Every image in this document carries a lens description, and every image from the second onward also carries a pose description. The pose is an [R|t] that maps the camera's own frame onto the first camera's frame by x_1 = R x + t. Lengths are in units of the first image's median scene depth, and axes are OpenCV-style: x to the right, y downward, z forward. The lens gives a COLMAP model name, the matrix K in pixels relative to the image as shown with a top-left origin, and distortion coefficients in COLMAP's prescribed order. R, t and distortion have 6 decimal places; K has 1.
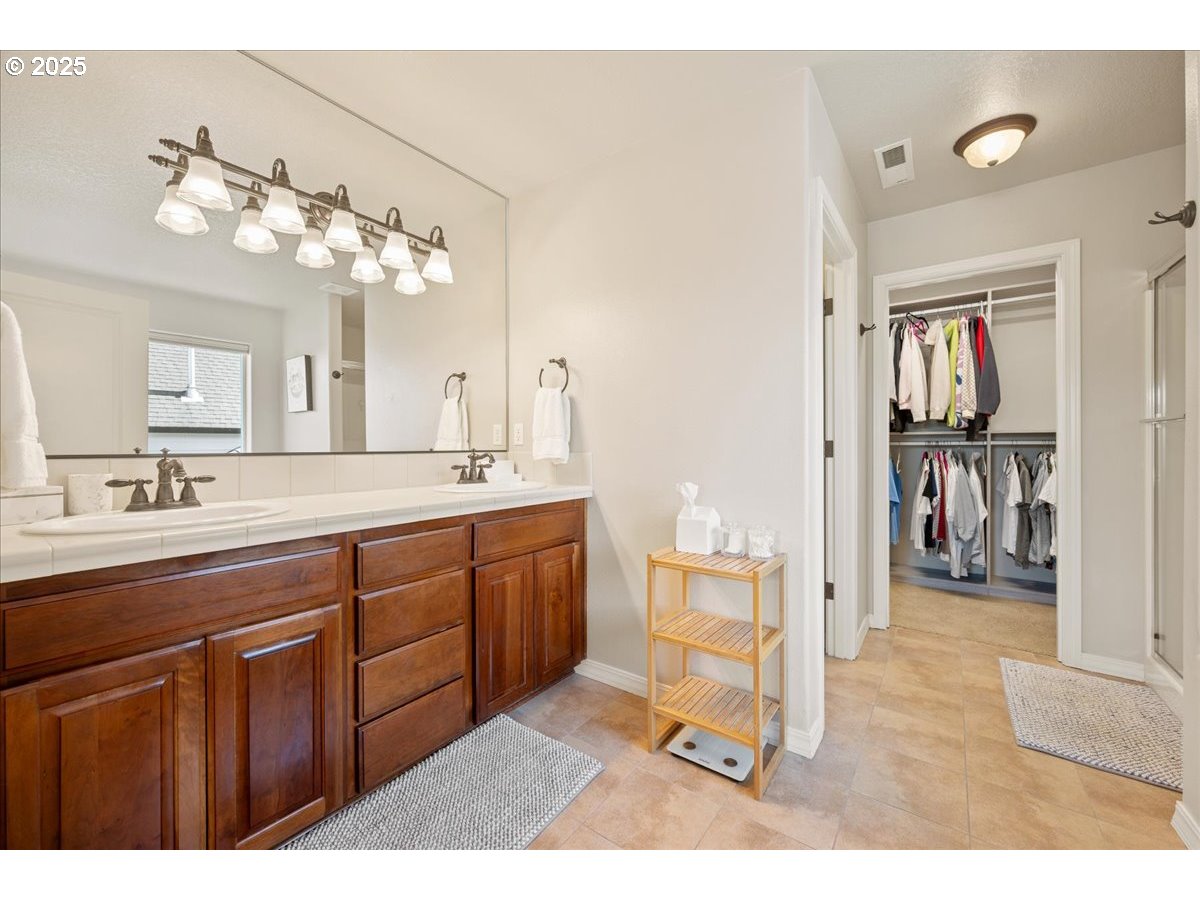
lens RADIAL K [[490.8, 0, 605.4], [0, 490.8, 449.4], [0, 0, 1]] dist [0.001144, 0.000076]
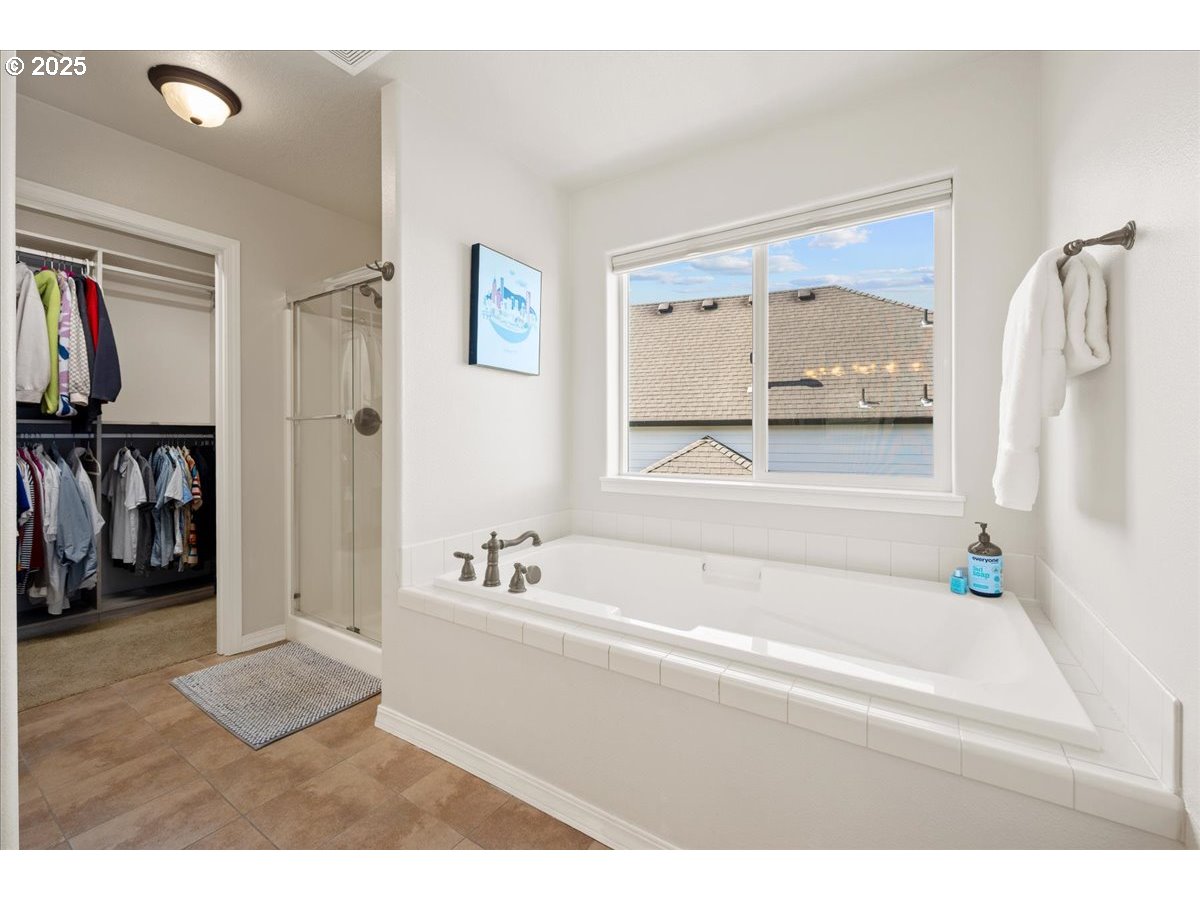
lens RADIAL K [[490.8, 0, 607.0], [0, 490.8, 438.9], [0, 0, 1]] dist [0.001144, 0.000076]
pose [[-0.064856, 0.000706, 0.997894, -0.098292], [0.006118, 0.999981, -0.000309, -0.002681], [-0.997876, 0.006085, -0.064859, 0.216584]]
